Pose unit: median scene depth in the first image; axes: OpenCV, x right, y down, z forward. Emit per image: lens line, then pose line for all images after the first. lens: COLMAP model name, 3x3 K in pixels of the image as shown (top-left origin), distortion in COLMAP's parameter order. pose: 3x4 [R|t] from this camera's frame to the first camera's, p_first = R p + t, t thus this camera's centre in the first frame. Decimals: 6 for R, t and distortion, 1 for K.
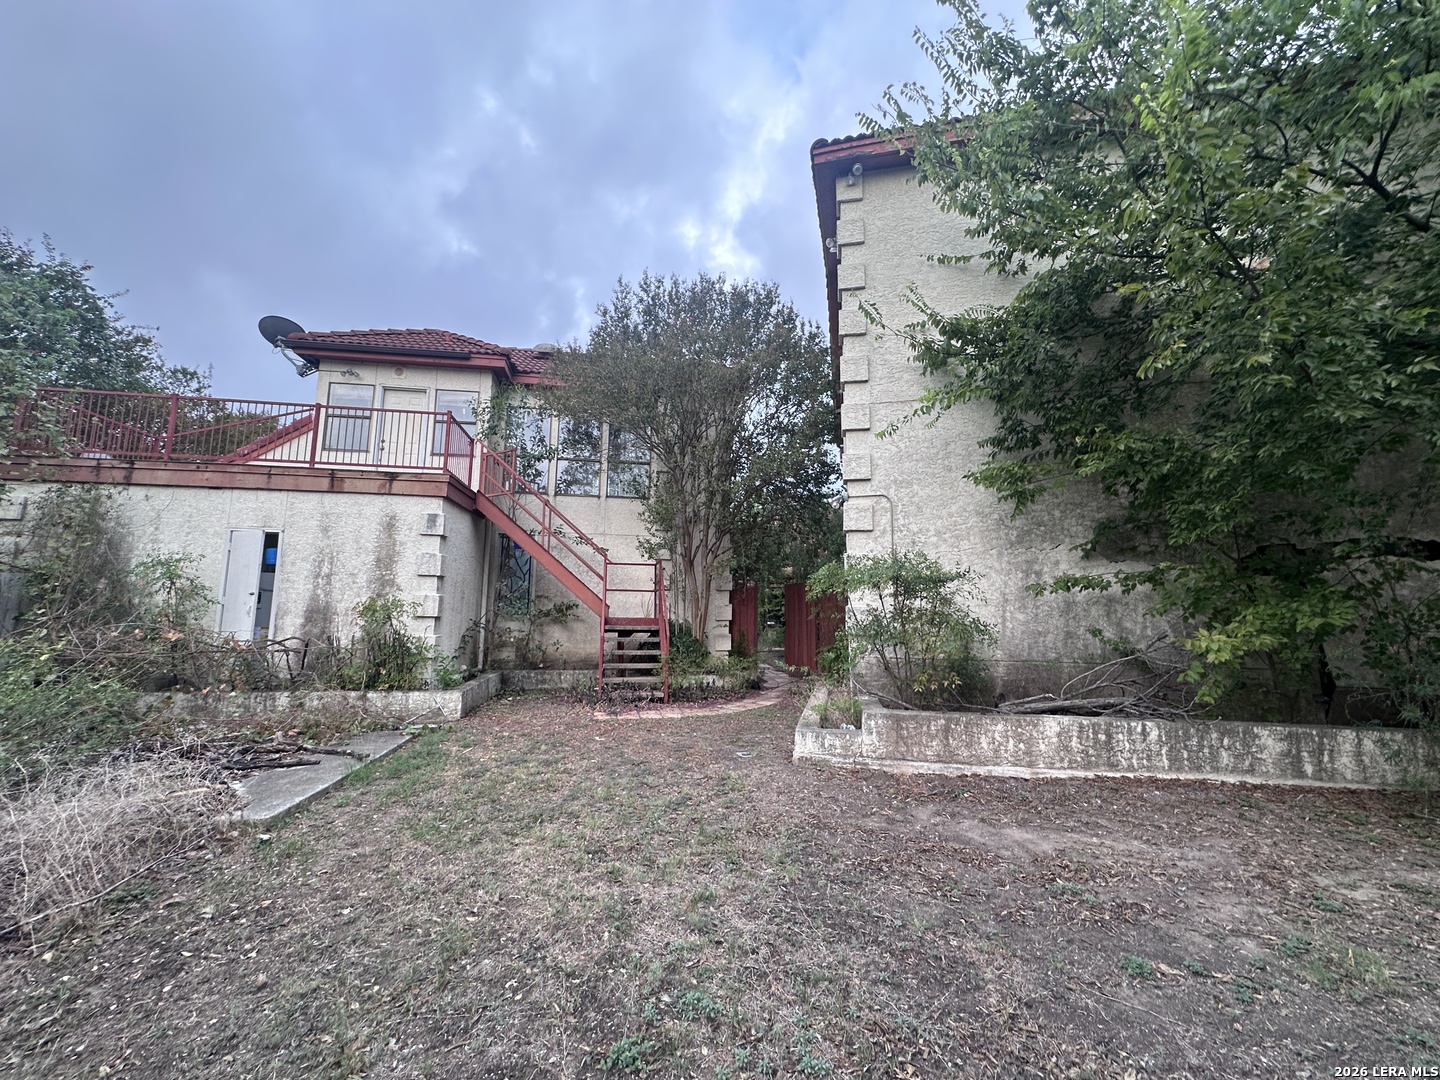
lens RADIAL K [[581.6, 0, 720.2], [0, 581.6, 538.5], [0, 0, 1]] dist [-0.001757, 0.000499]
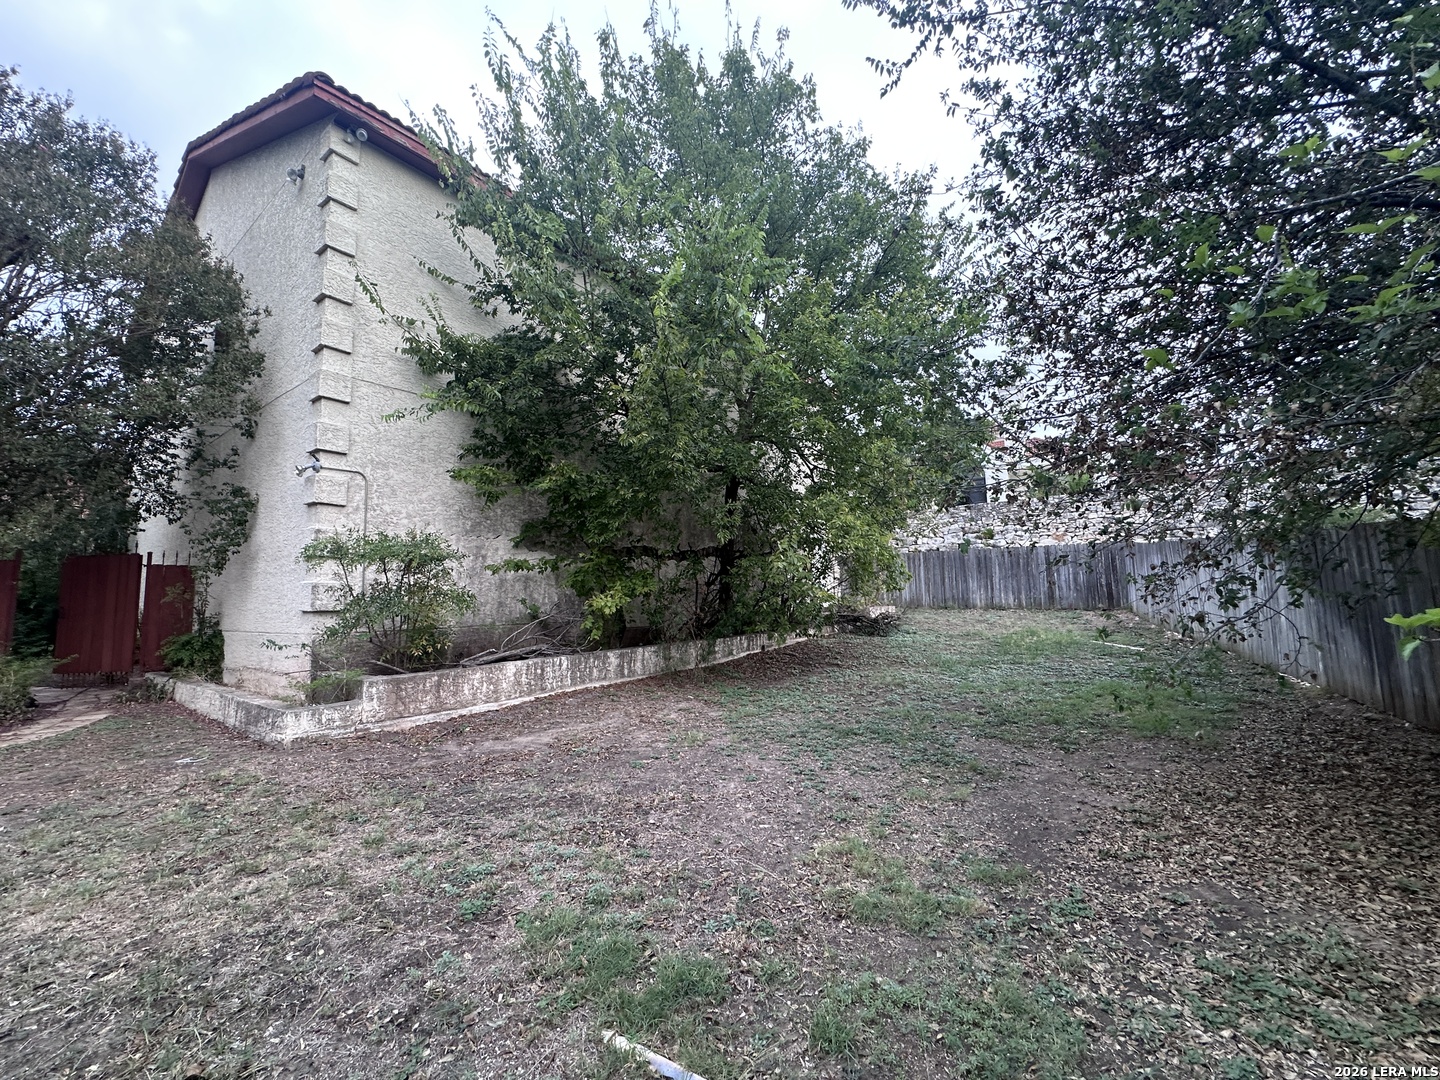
lens RADIAL K [[581.6, 0, 716.4], [0, 581.6, 539.7], [0, 0, 1]] dist [-0.001757, 0.000499]
pose [[0.422458, 0.073712, 0.903380, -0.471769], [-0.094423, 0.994844, -0.037019, 0.026712], [-0.901451, -0.069661, 0.427240, 0.005240]]
